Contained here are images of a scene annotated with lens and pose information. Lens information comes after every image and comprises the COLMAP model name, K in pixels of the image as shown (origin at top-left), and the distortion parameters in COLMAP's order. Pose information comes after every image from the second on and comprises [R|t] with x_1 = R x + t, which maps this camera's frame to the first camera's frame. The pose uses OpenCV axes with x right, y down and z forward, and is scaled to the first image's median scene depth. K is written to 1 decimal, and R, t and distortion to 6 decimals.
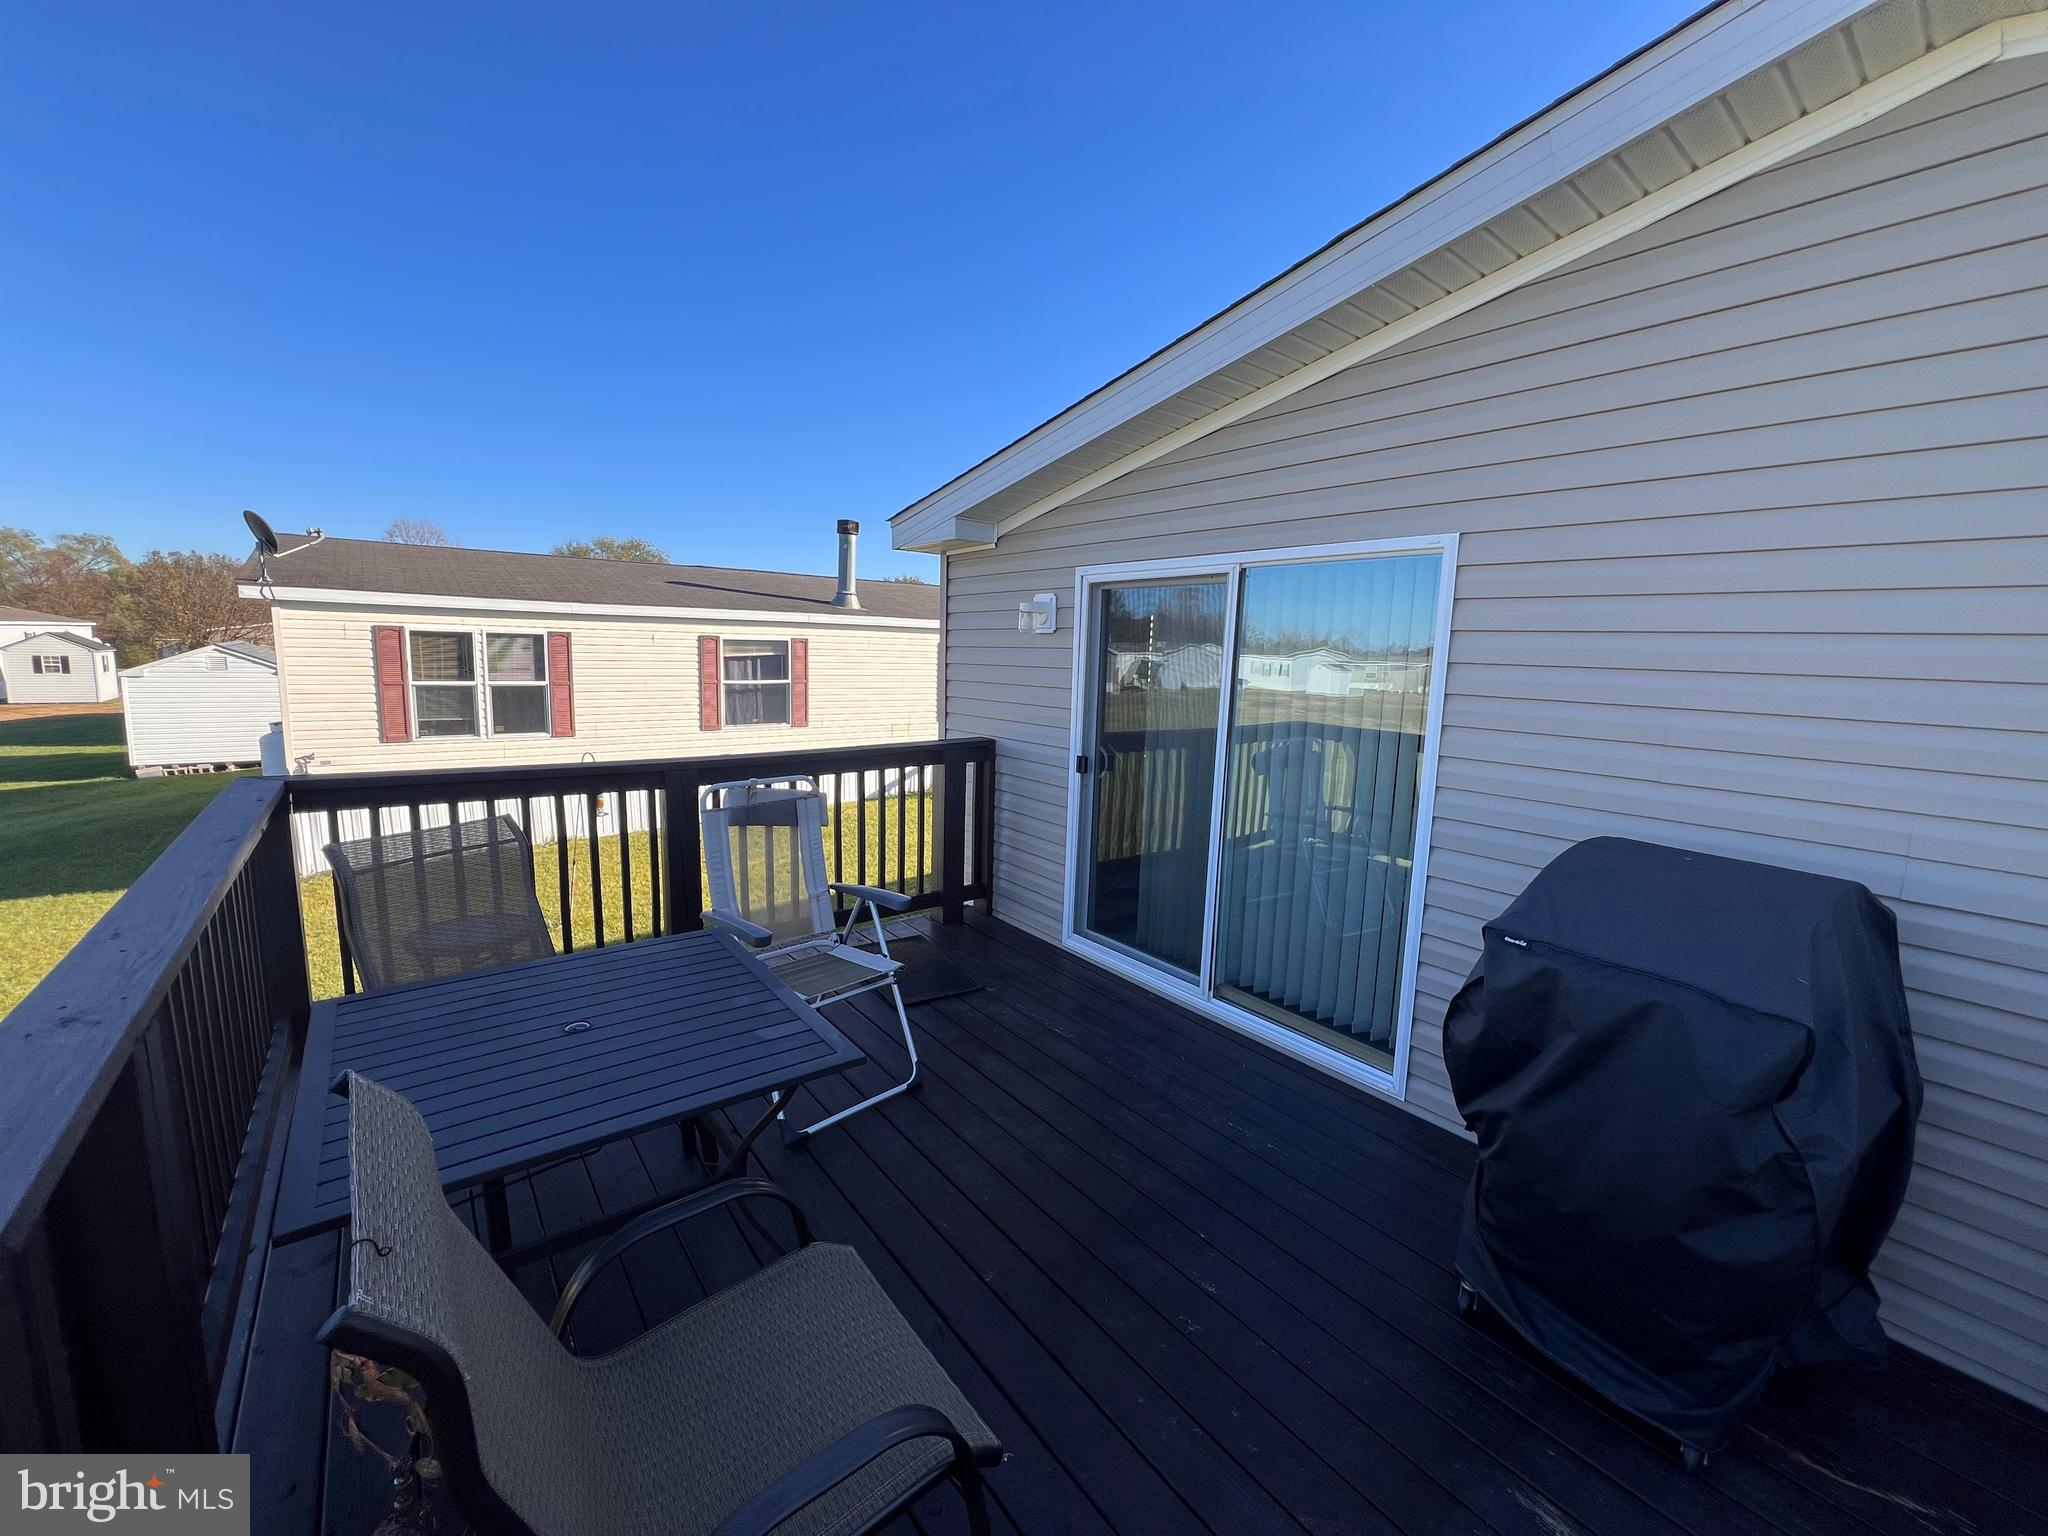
lens RADIAL K [[820.3, 0, 1022.7], [0, 820.3, 767.0], [0, 0, 1]] dist [0.000454, -0.000118]
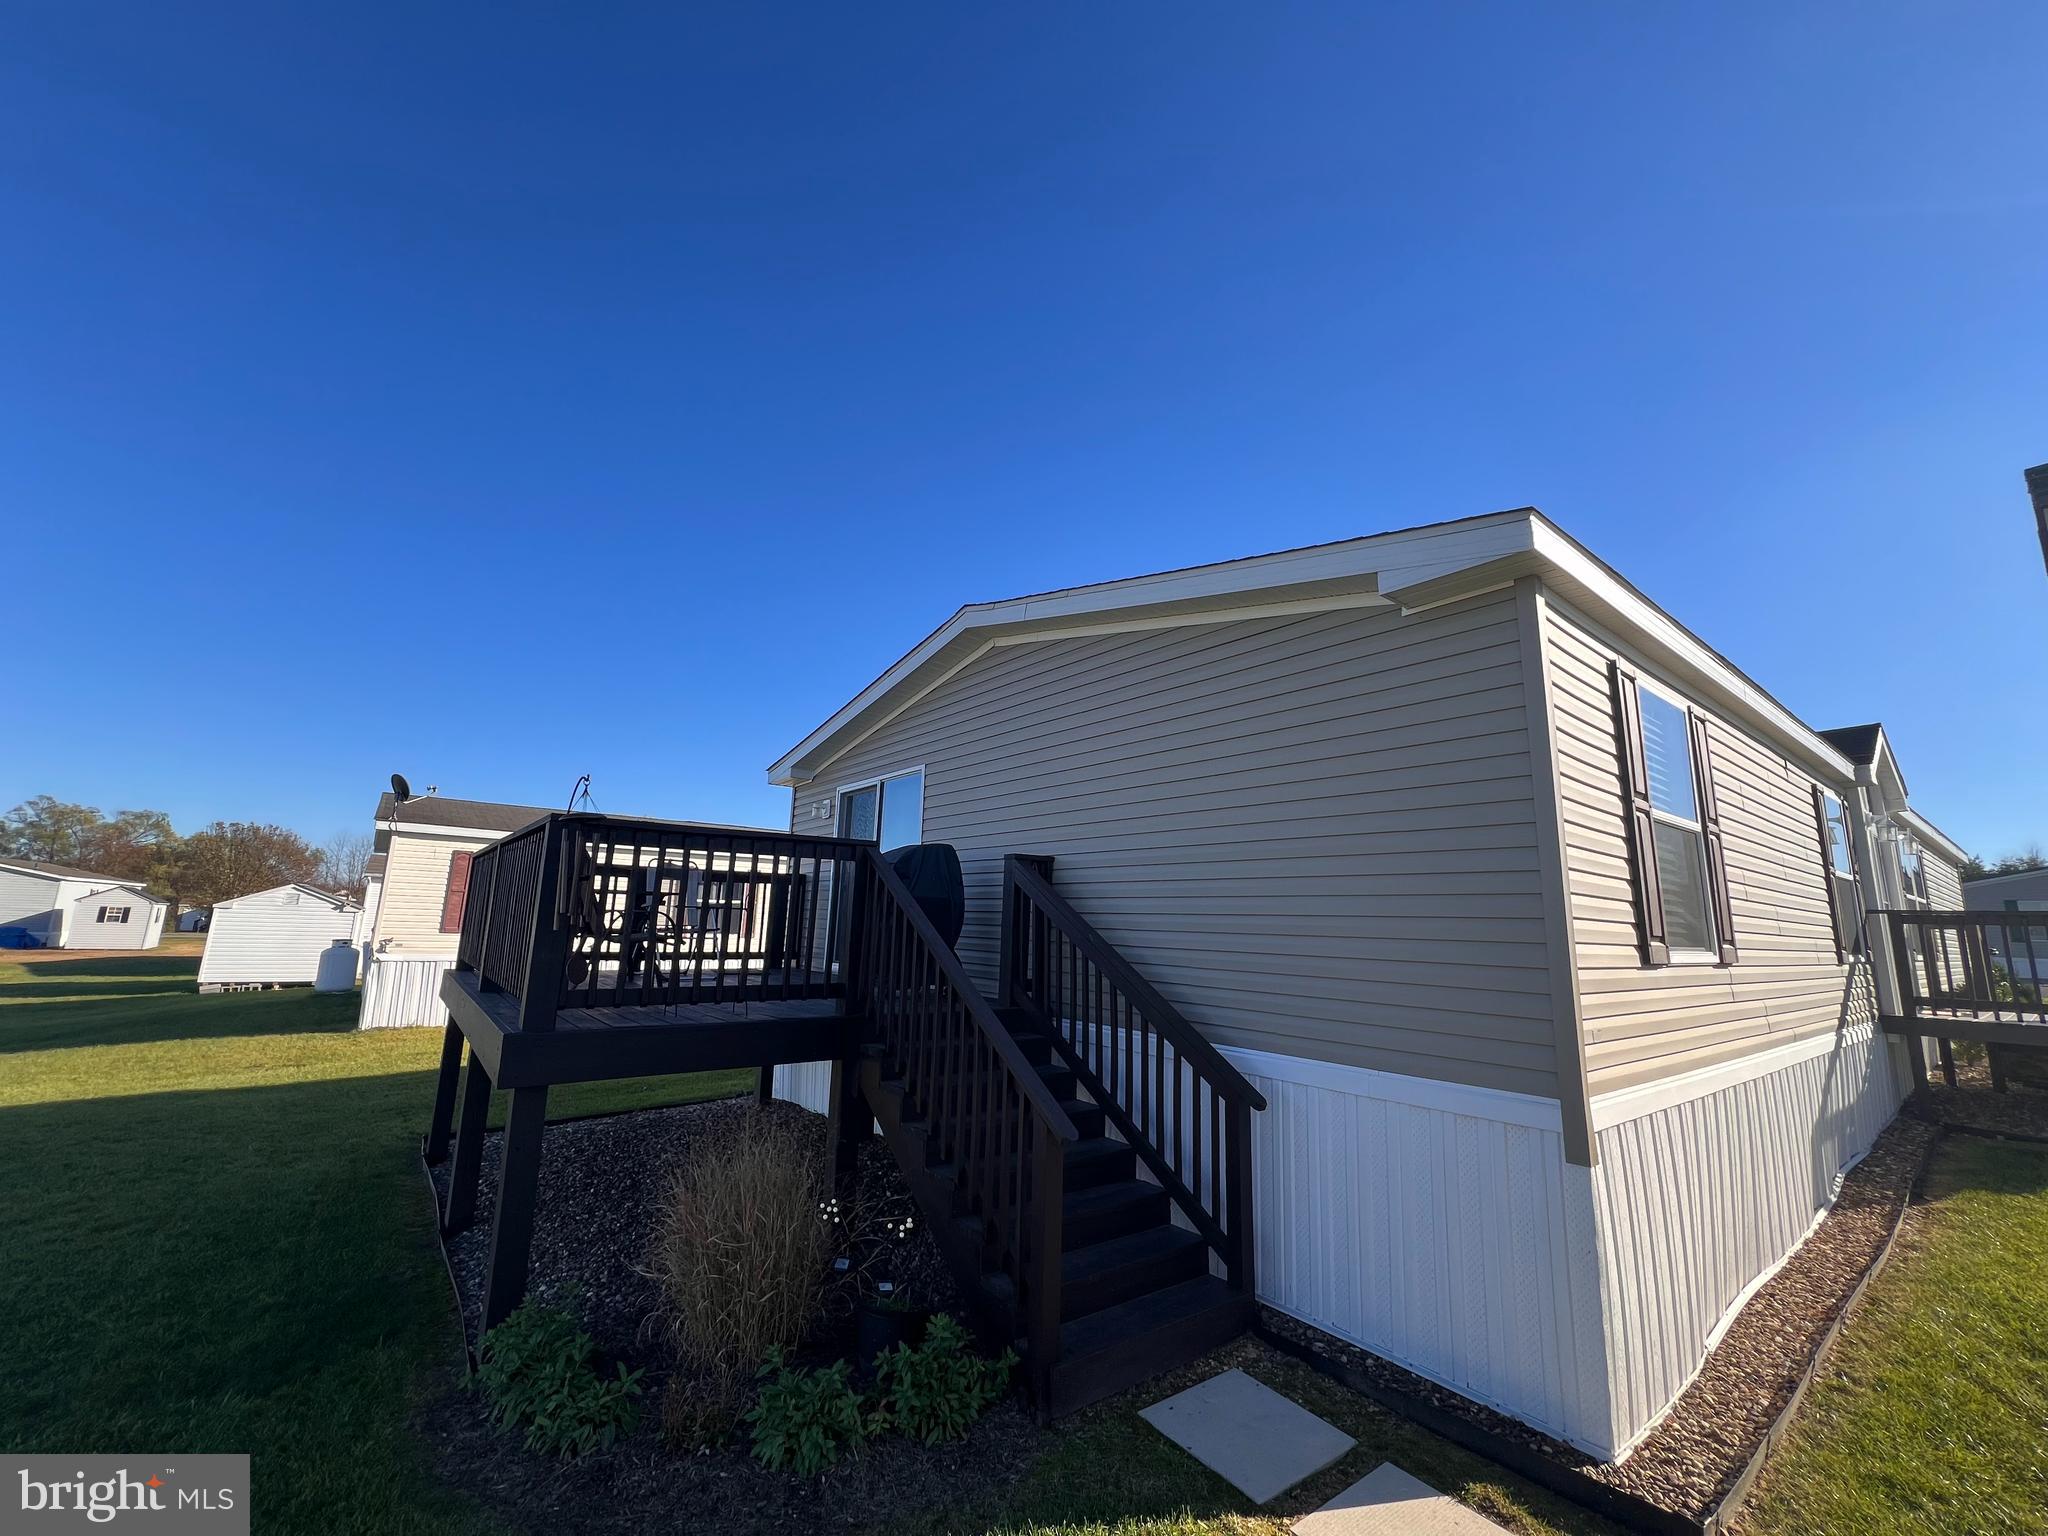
lens RADIAL K [[820.3, 0, 1019.9], [0, 820.3, 775.5], [0, 0, 1]] dist [0.000454, -0.000118]
pose [[0.999990, 0.004477, -0.000067, 0.113424], [-0.004258, 0.946114, -0.323806, 0.089713], [-0.001386, 0.323803, 0.946124, -0.225053]]
